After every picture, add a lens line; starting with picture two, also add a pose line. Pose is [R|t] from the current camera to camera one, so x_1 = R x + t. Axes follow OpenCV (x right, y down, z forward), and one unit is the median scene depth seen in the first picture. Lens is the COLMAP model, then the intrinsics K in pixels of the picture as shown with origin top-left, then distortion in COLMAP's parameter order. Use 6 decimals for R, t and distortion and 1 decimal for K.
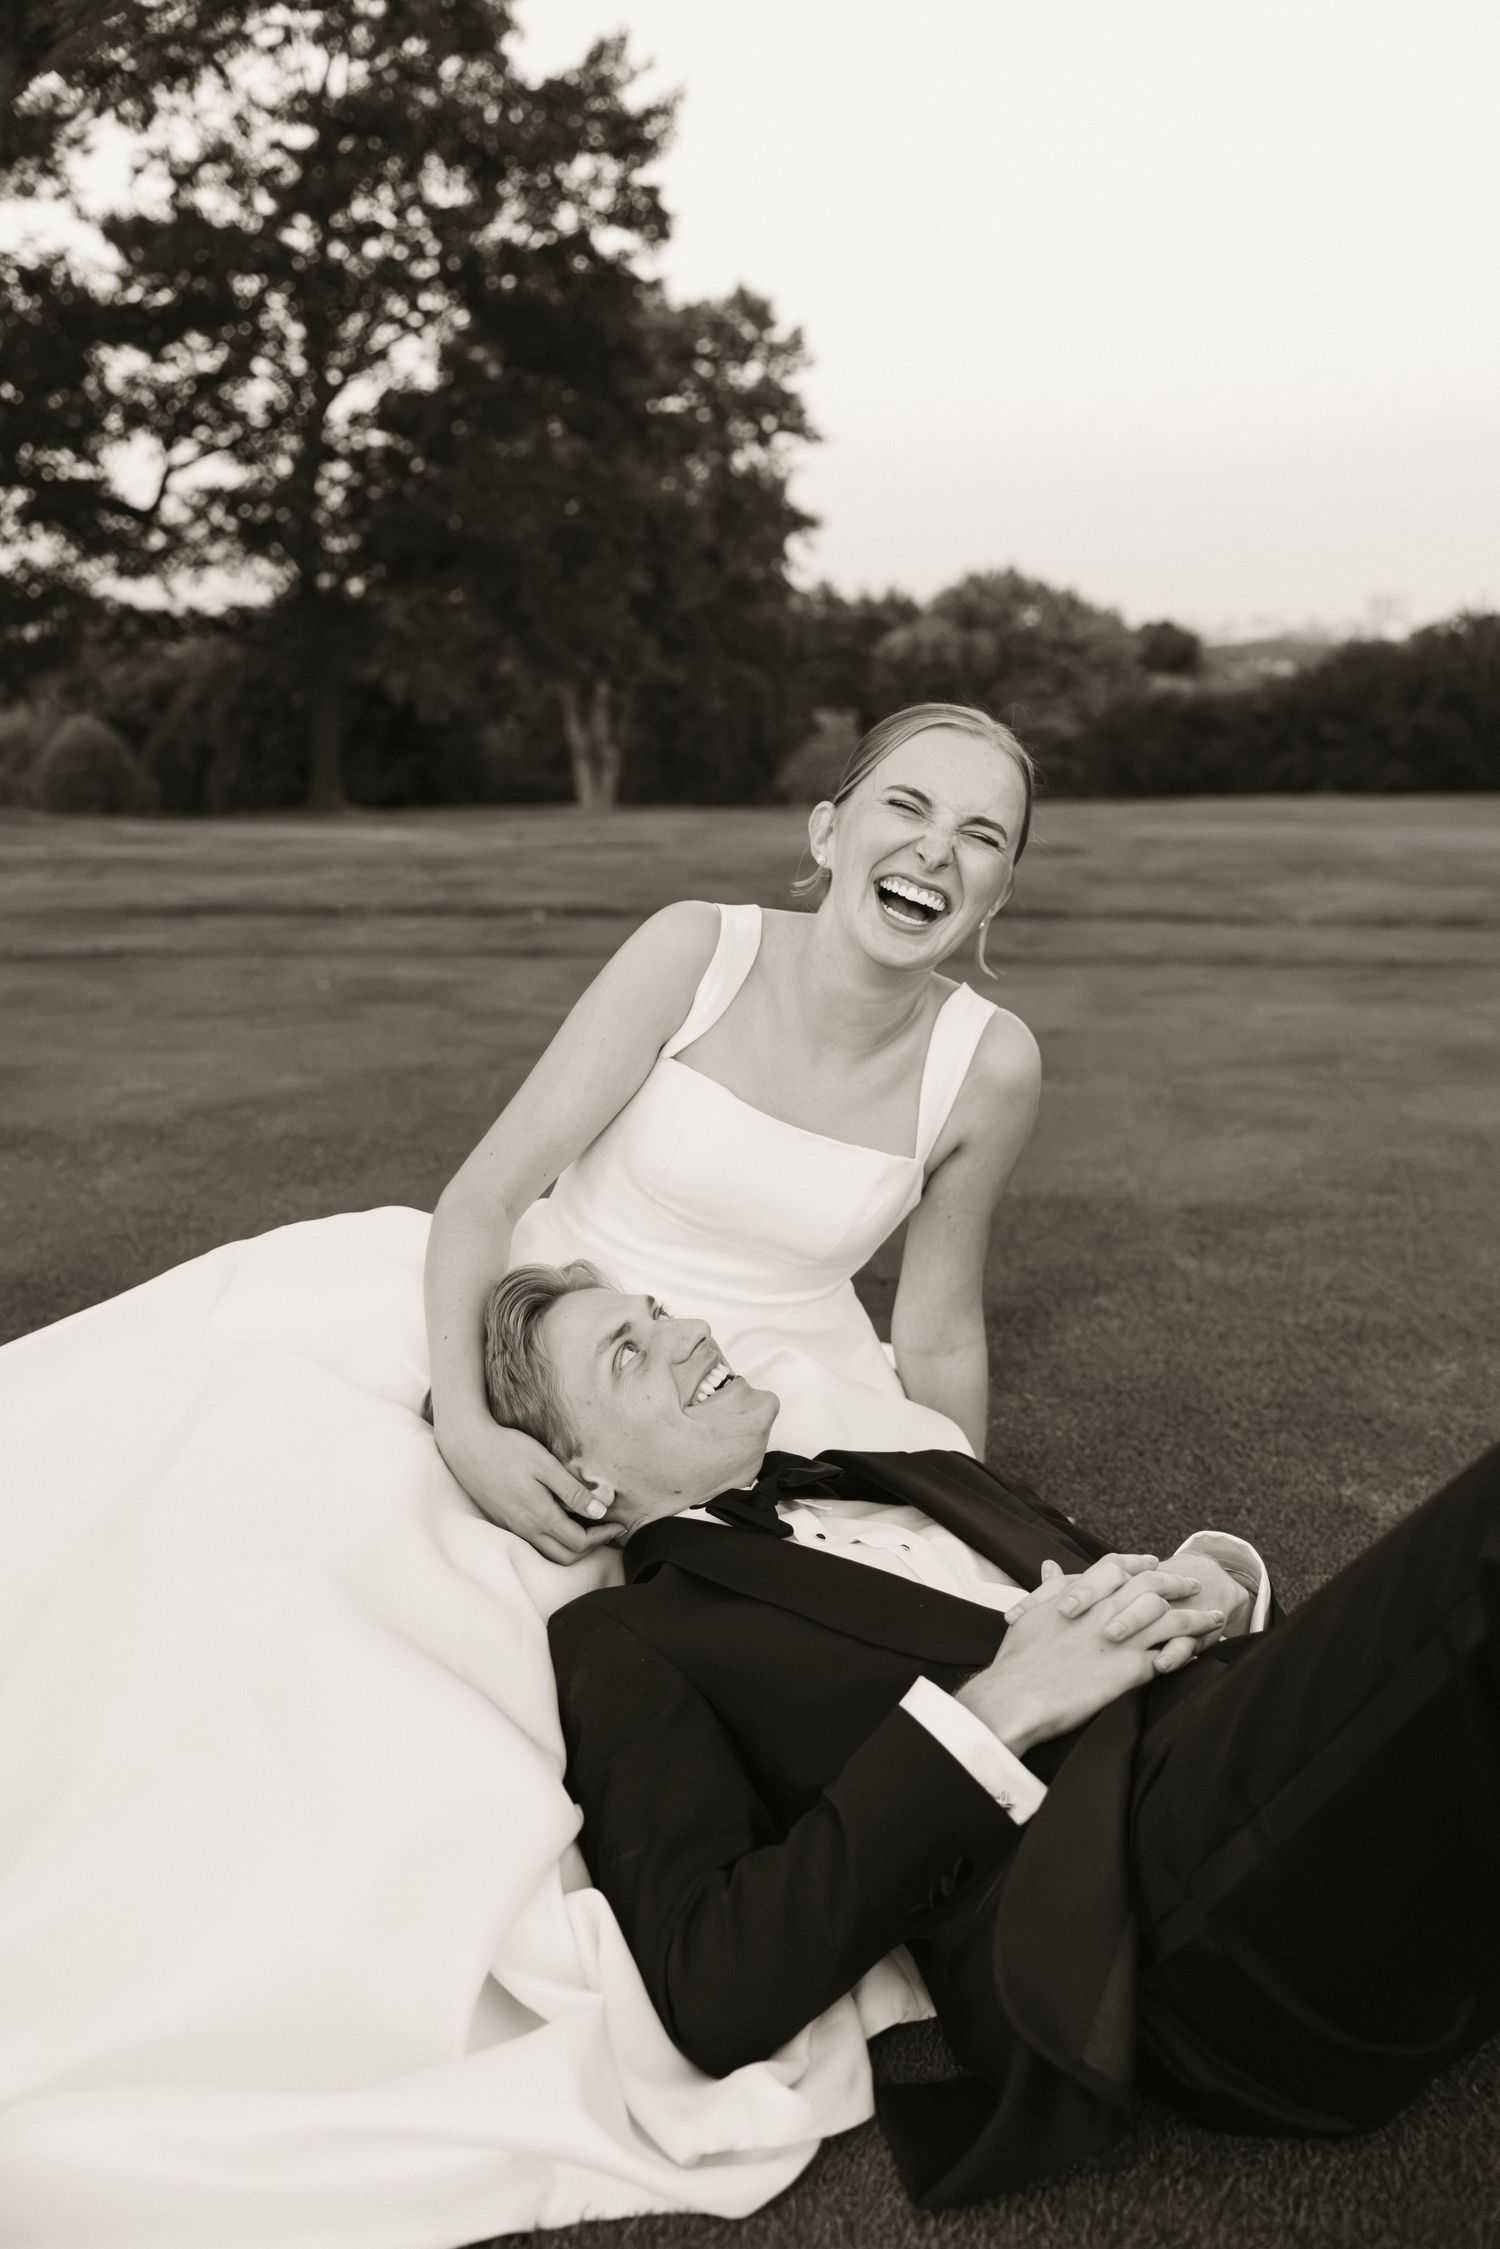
lens RADIAL K [[2122.3, 0, 768.4], [0, 2122.3, 1128.8], [0, 0, 1]] dist [0.002098, 0.001005]
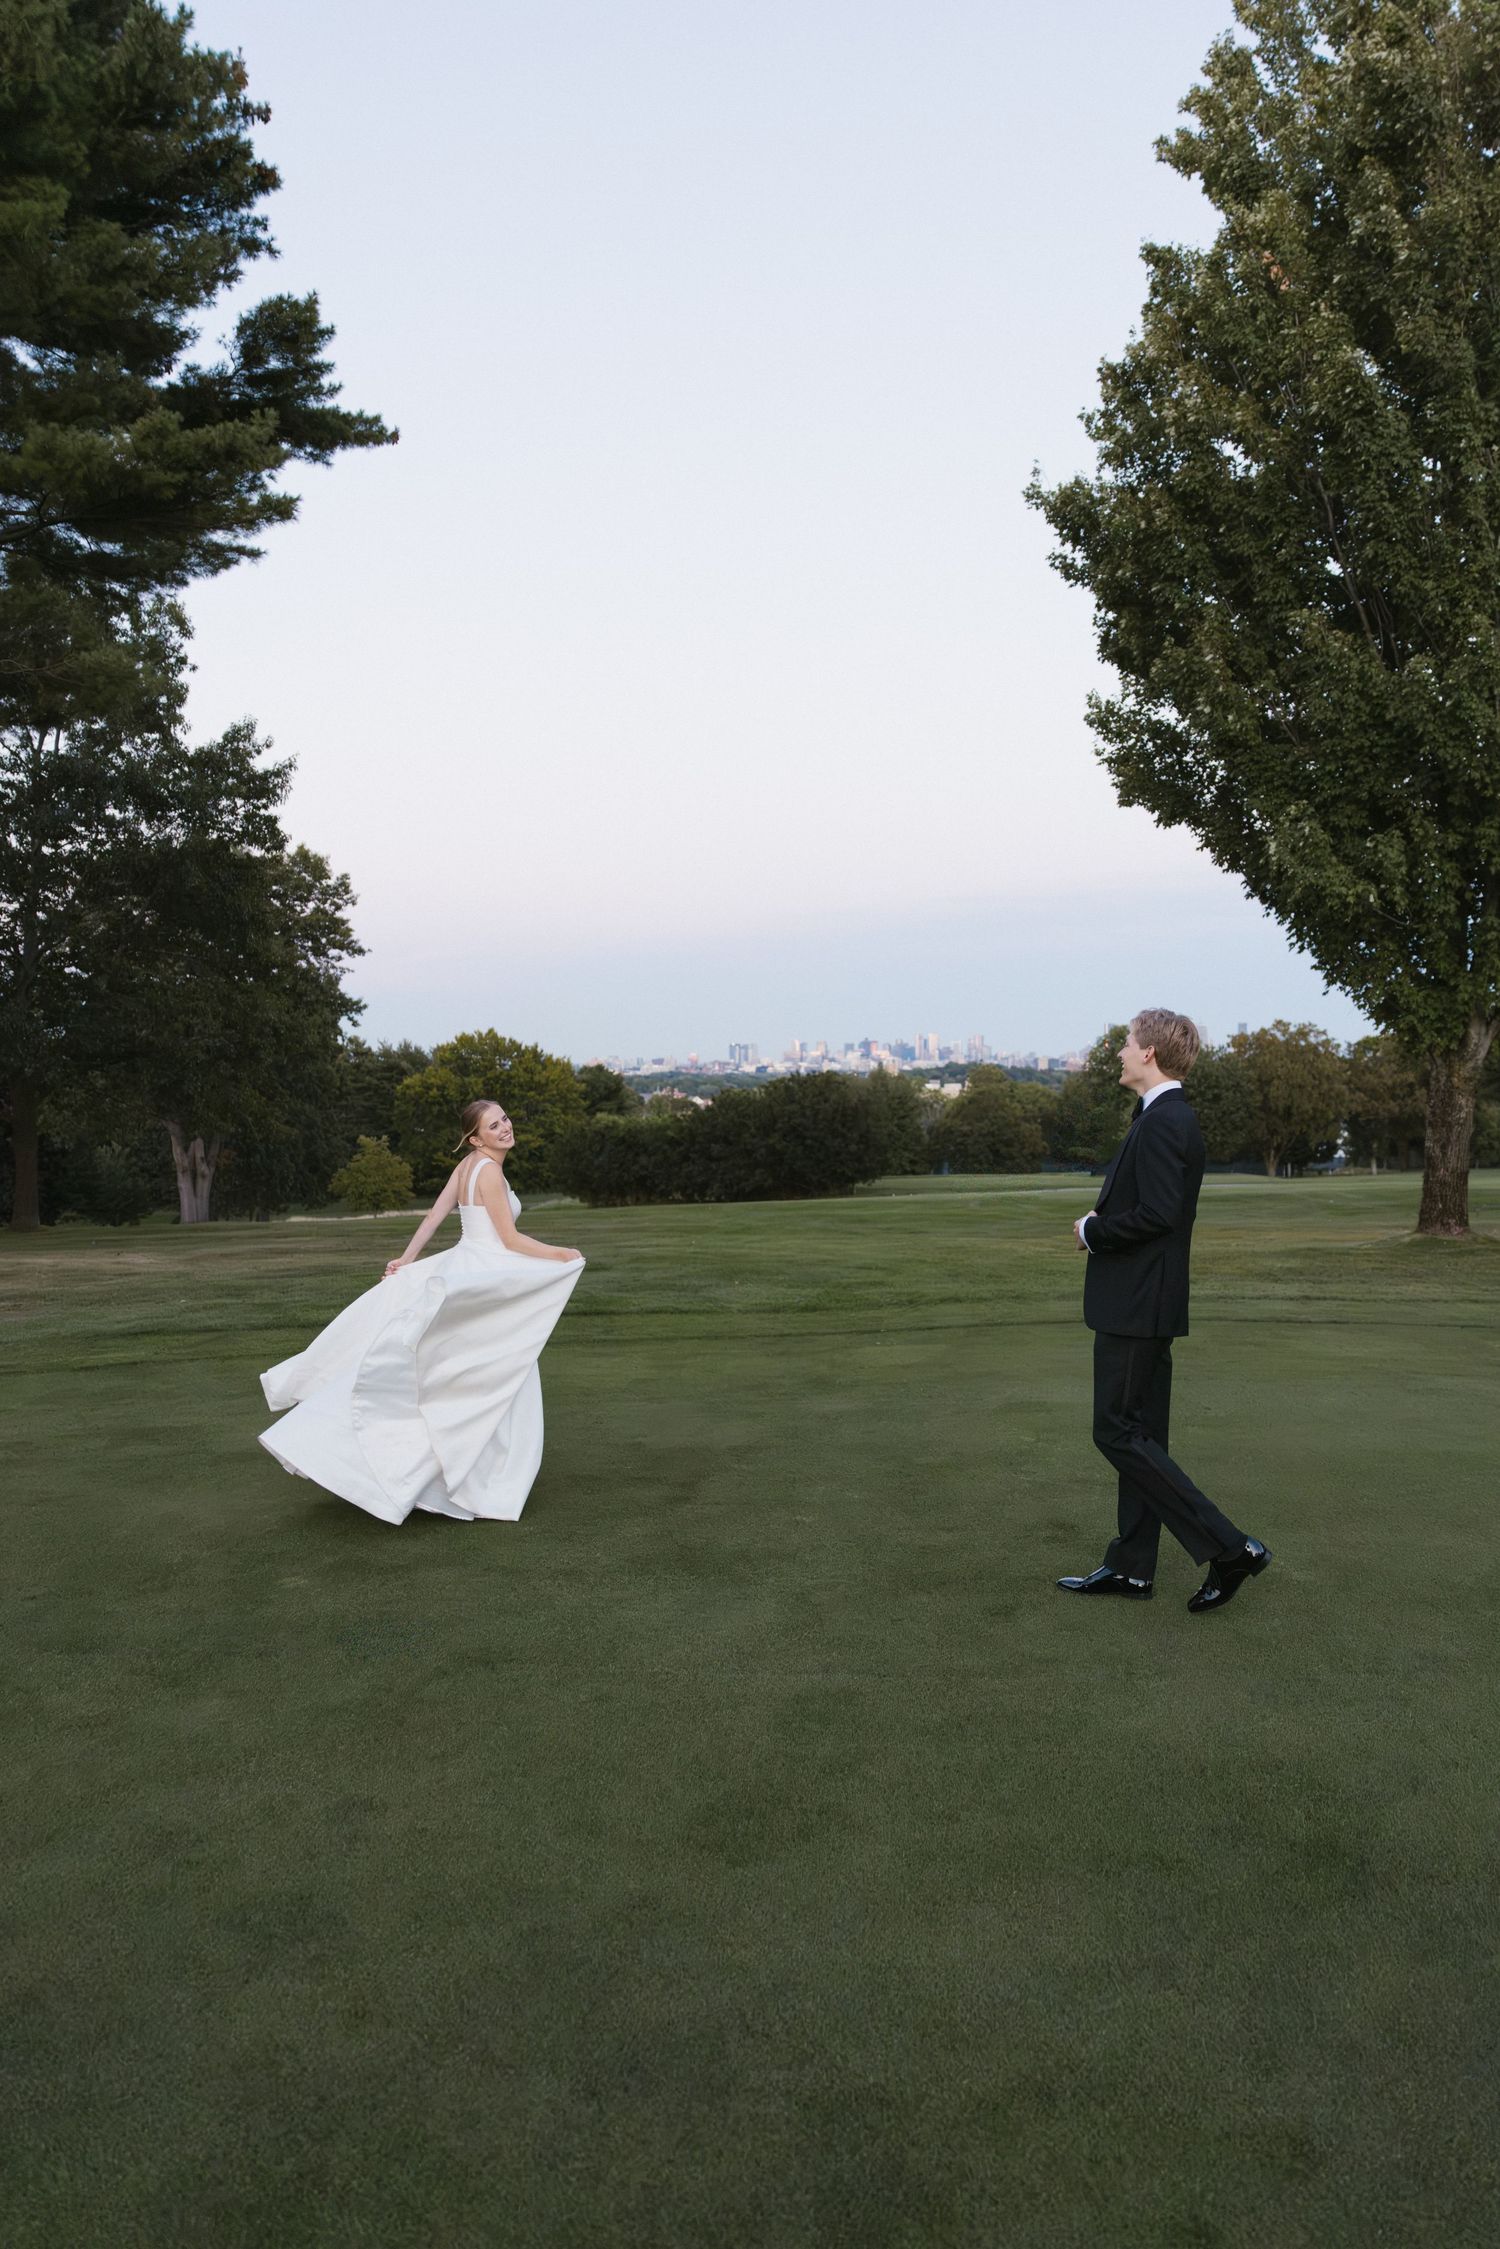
lens RADIAL K [[1572.8, 0, 761.1], [0, 1572.8, 1124.7], [0, 0, 1]] dist [0.023508, 0.002064]
pose [[0.958665, -0.011862, 0.284289, -0.041451], [0.064979, 0.981855, -0.178152, -0.001083], [-0.277017, 0.189261, 0.942041, -0.125479]]
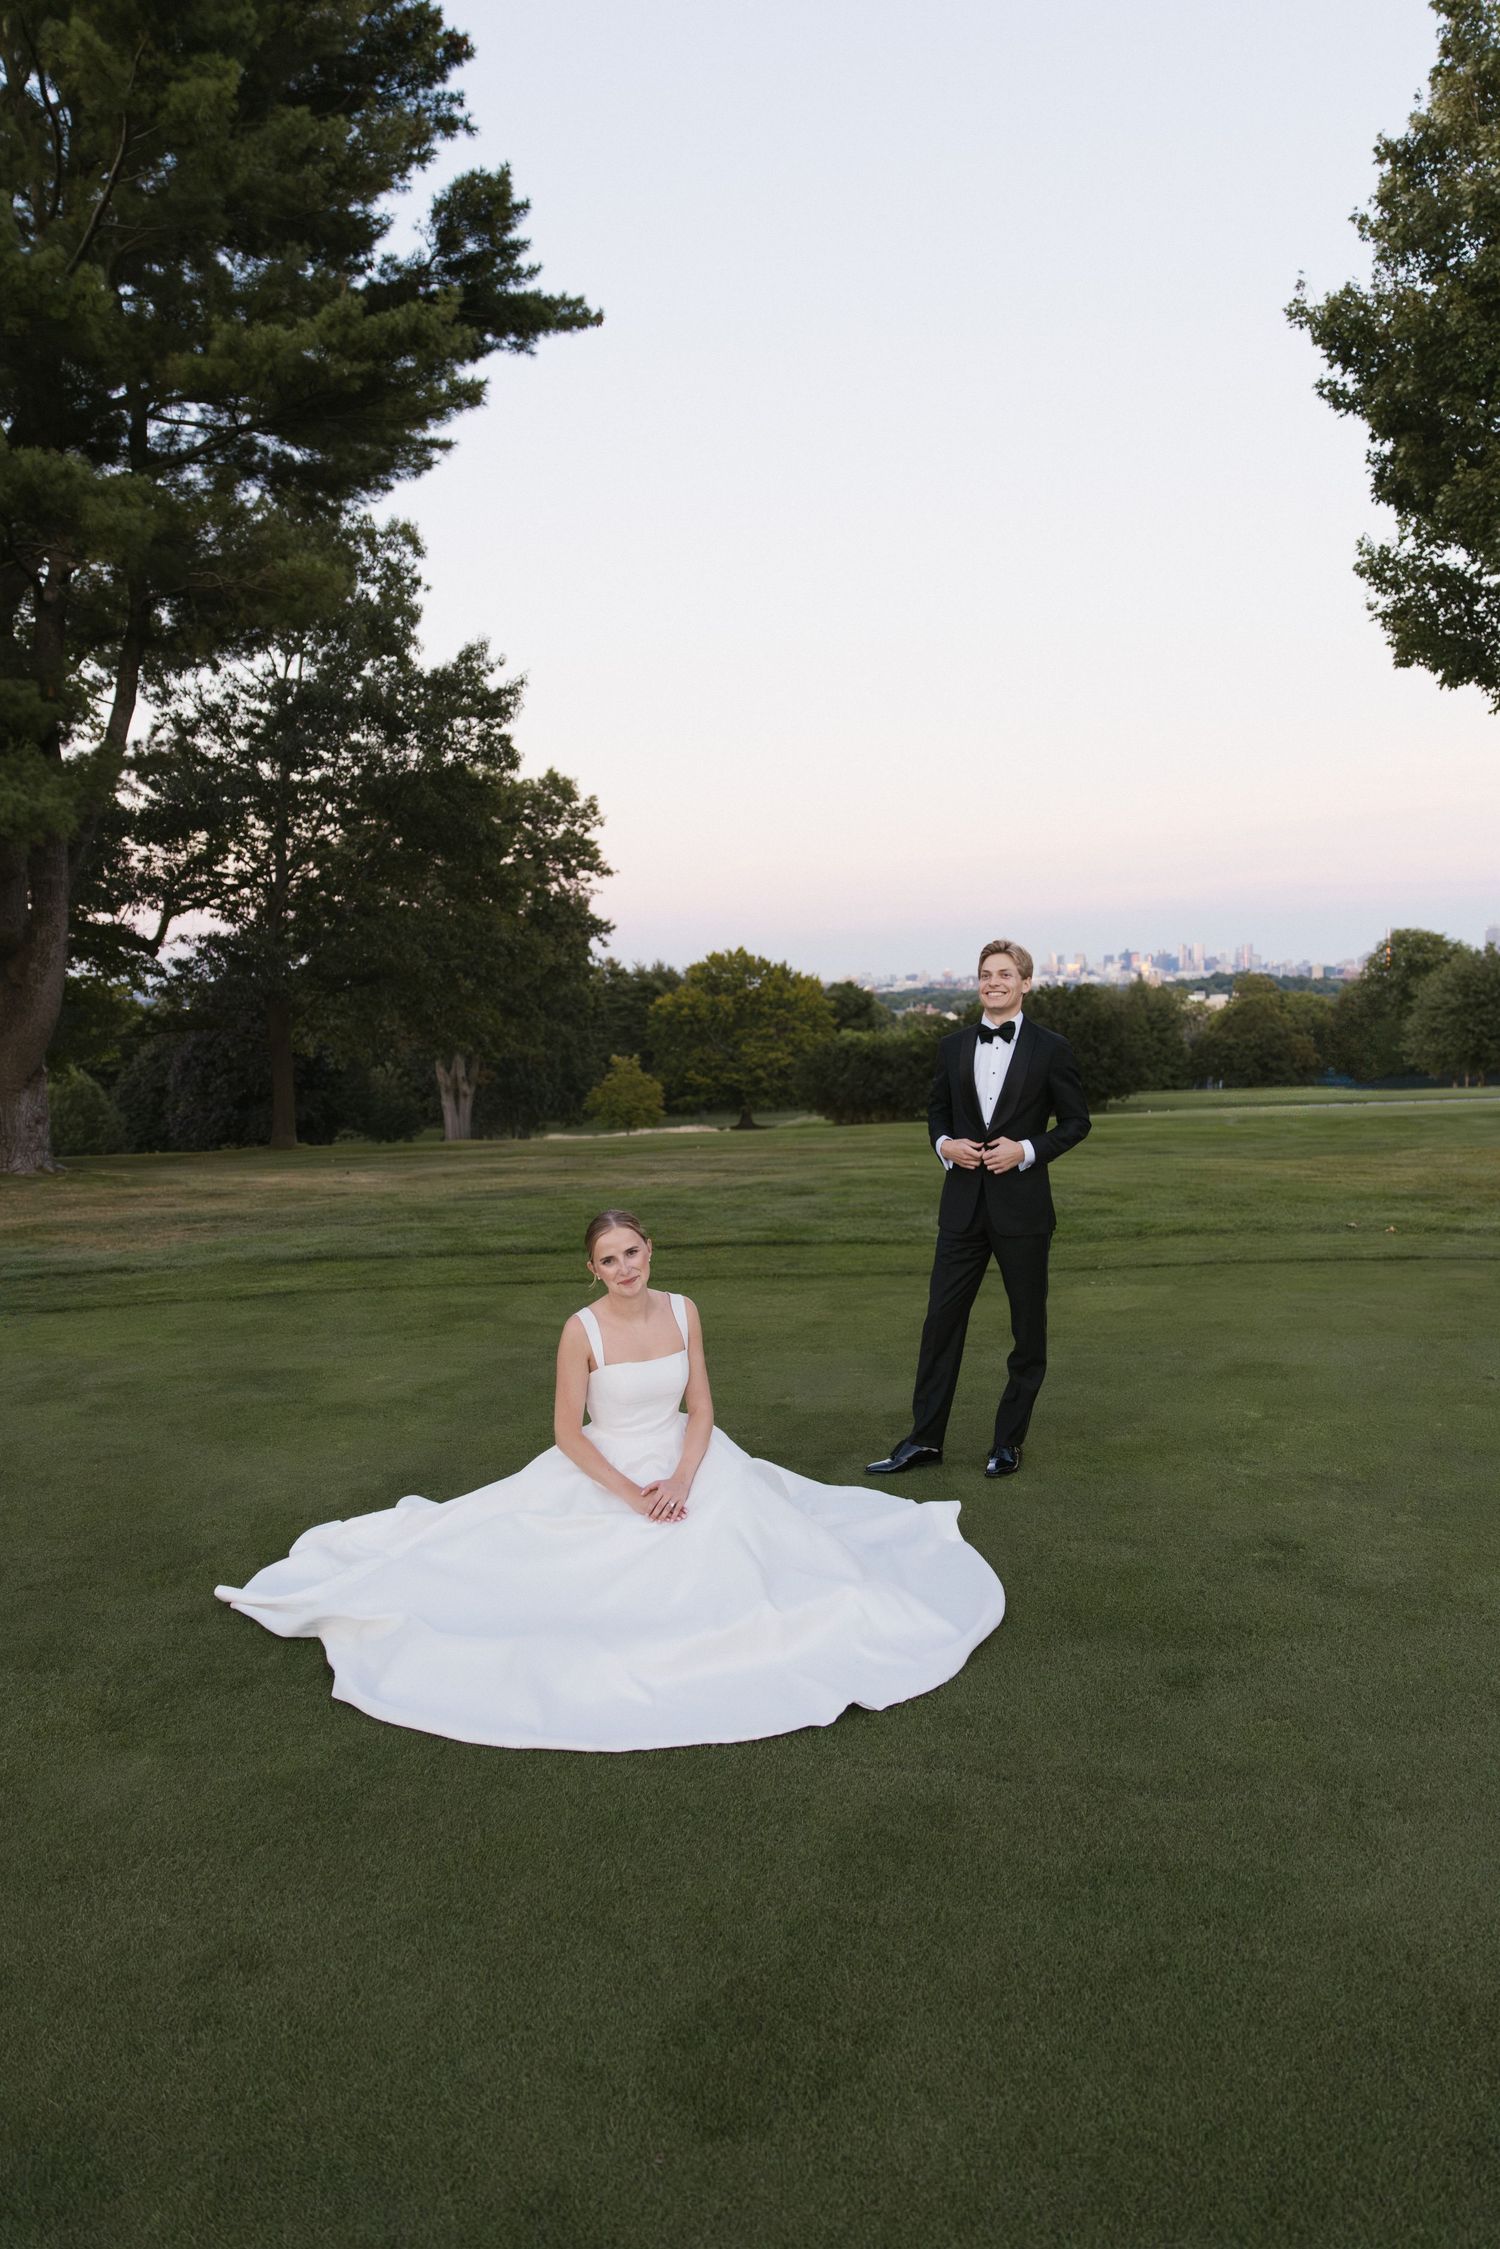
lens RADIAL K [[1563.4, 0, 761.1], [0, 1563.4, 1124.4], [0, 0, 1]] dist [0.012578, 0.000524]
pose [[0.992066, -0.029243, 0.122274, -0.017230], [0.045850, 0.989744, -0.135297, -0.006393], [-0.117063, 0.139829, 0.983231, -0.089007]]
